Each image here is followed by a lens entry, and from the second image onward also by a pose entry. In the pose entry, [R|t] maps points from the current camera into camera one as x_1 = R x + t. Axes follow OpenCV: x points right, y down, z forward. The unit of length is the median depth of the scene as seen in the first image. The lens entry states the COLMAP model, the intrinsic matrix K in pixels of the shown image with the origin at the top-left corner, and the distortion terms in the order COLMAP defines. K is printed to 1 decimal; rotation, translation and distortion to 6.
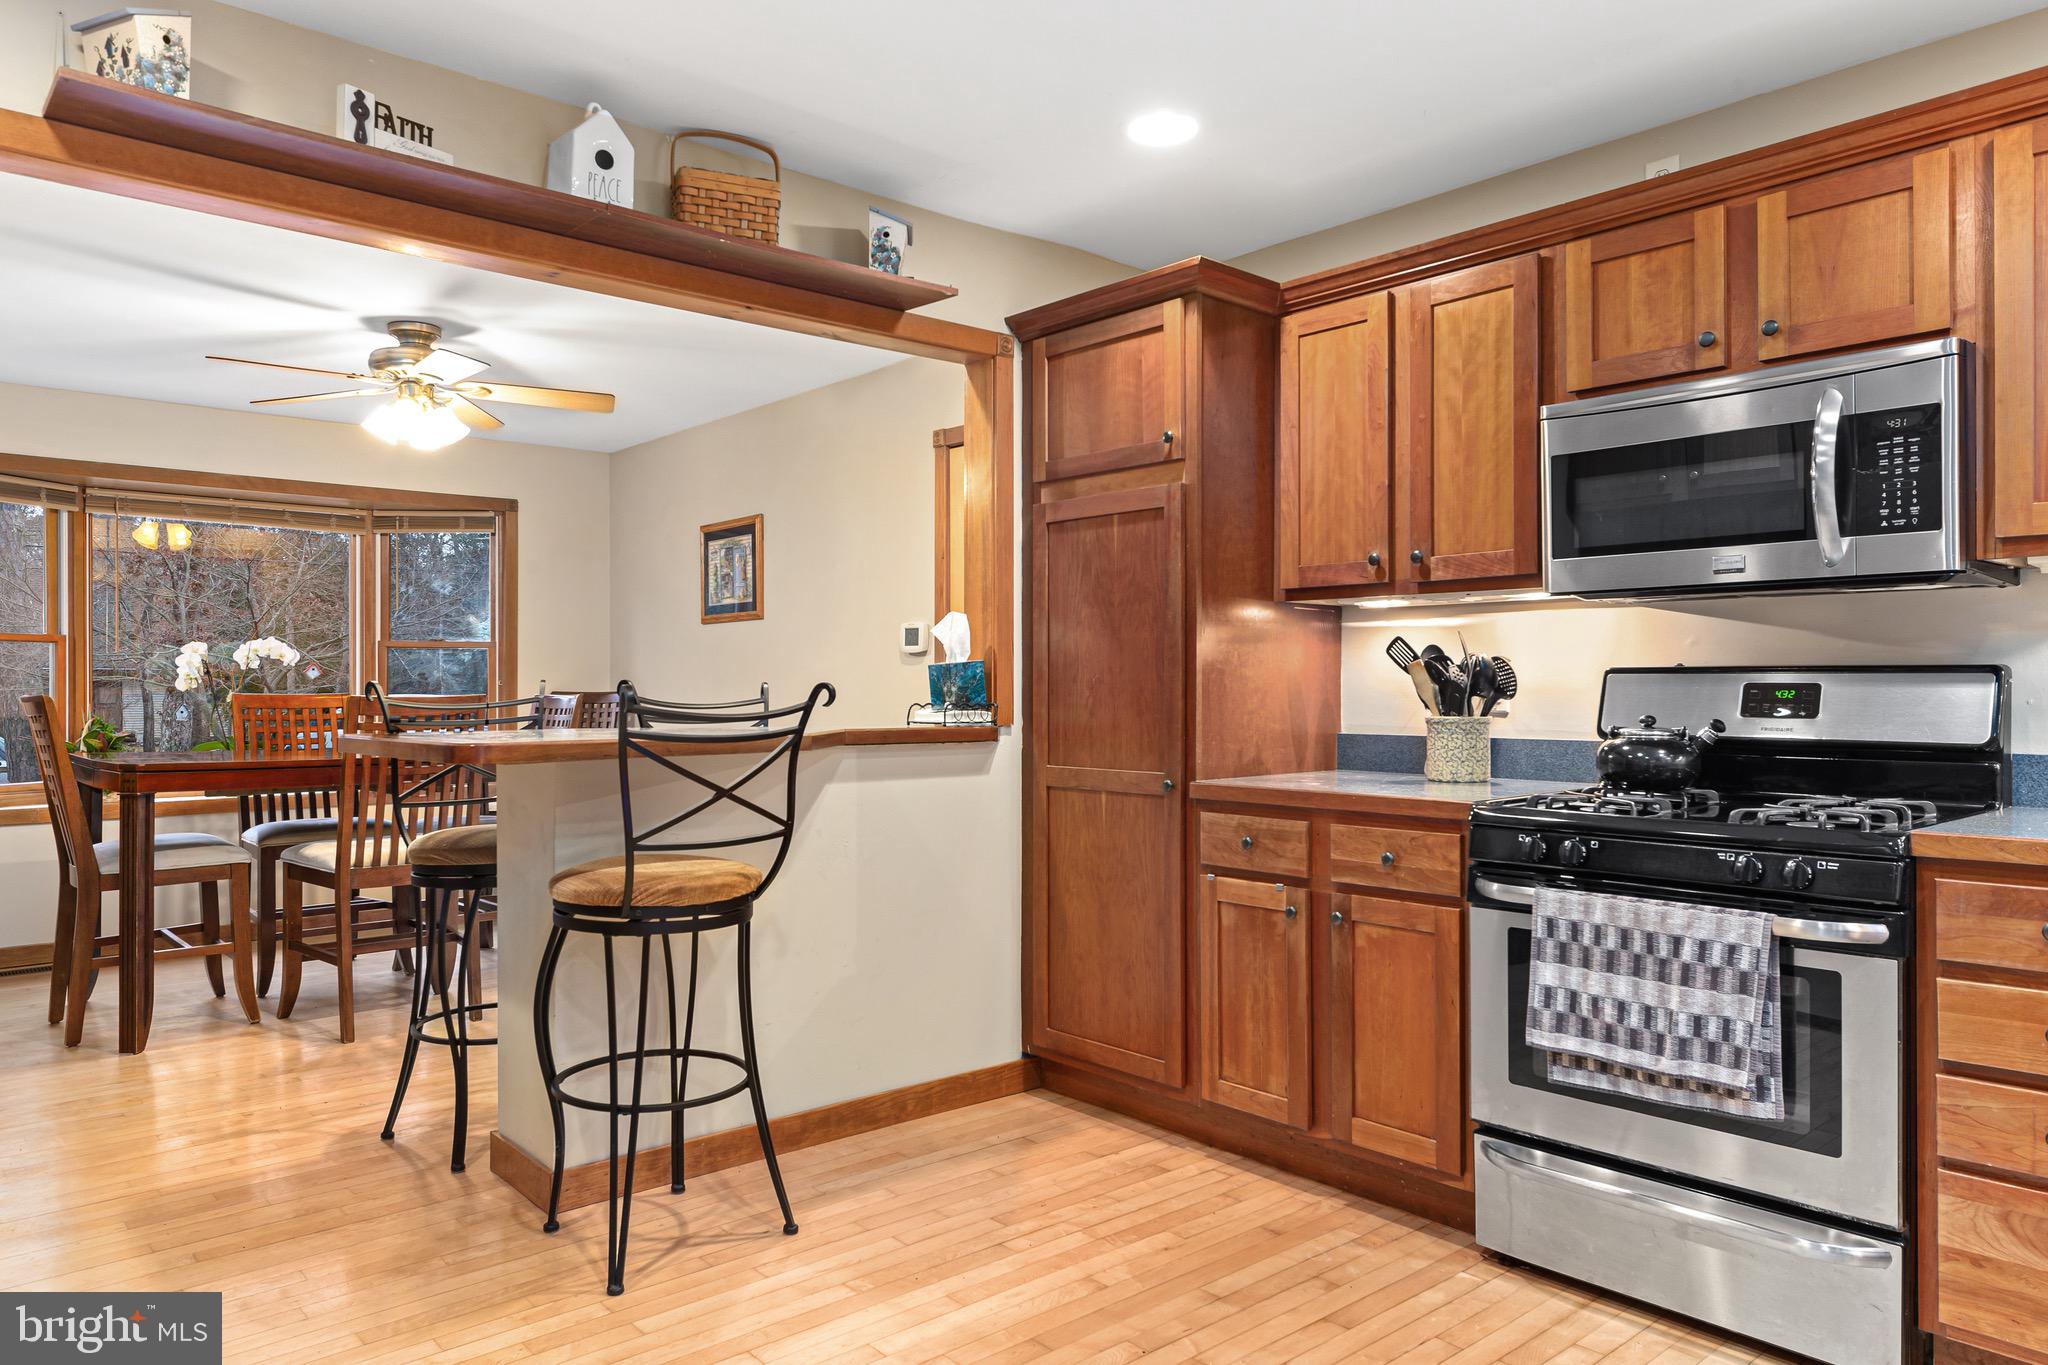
lens RADIAL K [[1340.6, 0, 1023.0], [0, 1340.6, 688.1], [0, 0, 1]] dist [0.013917, -0.011504]
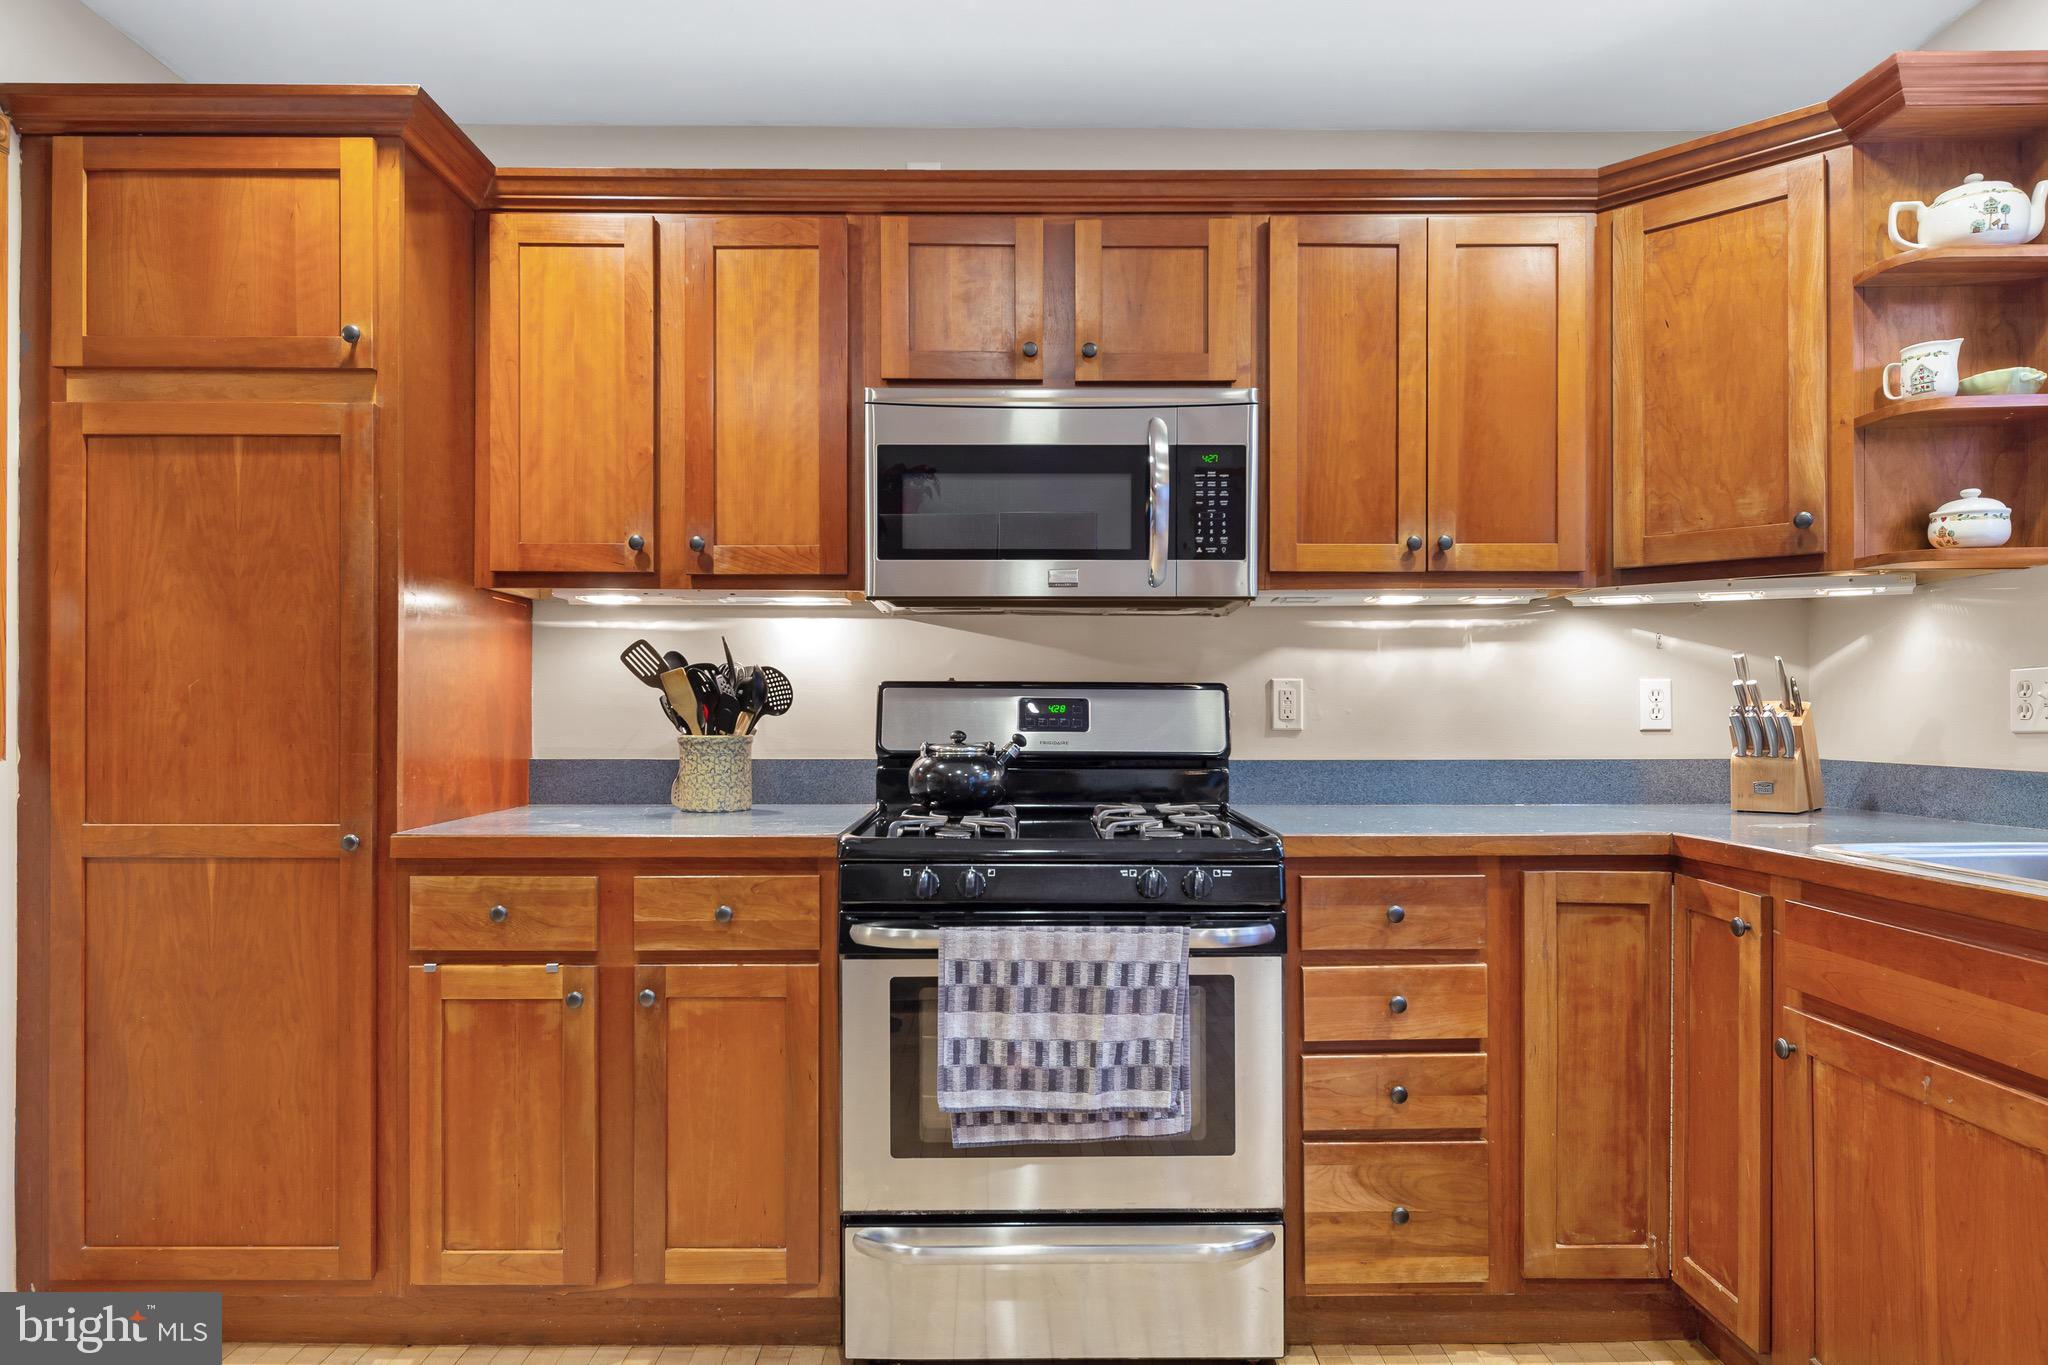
lens RADIAL K [[1252.2, 0, 1026.0], [0, 1252.2, 705.0], [0, 0, 1]] dist [0.015612, -0.012169]
pose [[0.656586, 0.003583, 0.754243, -0.157565], [-0.001745, 0.999993, -0.003231, 0.004180], [-0.754250, 0.000806, 0.656587, 0.335159]]
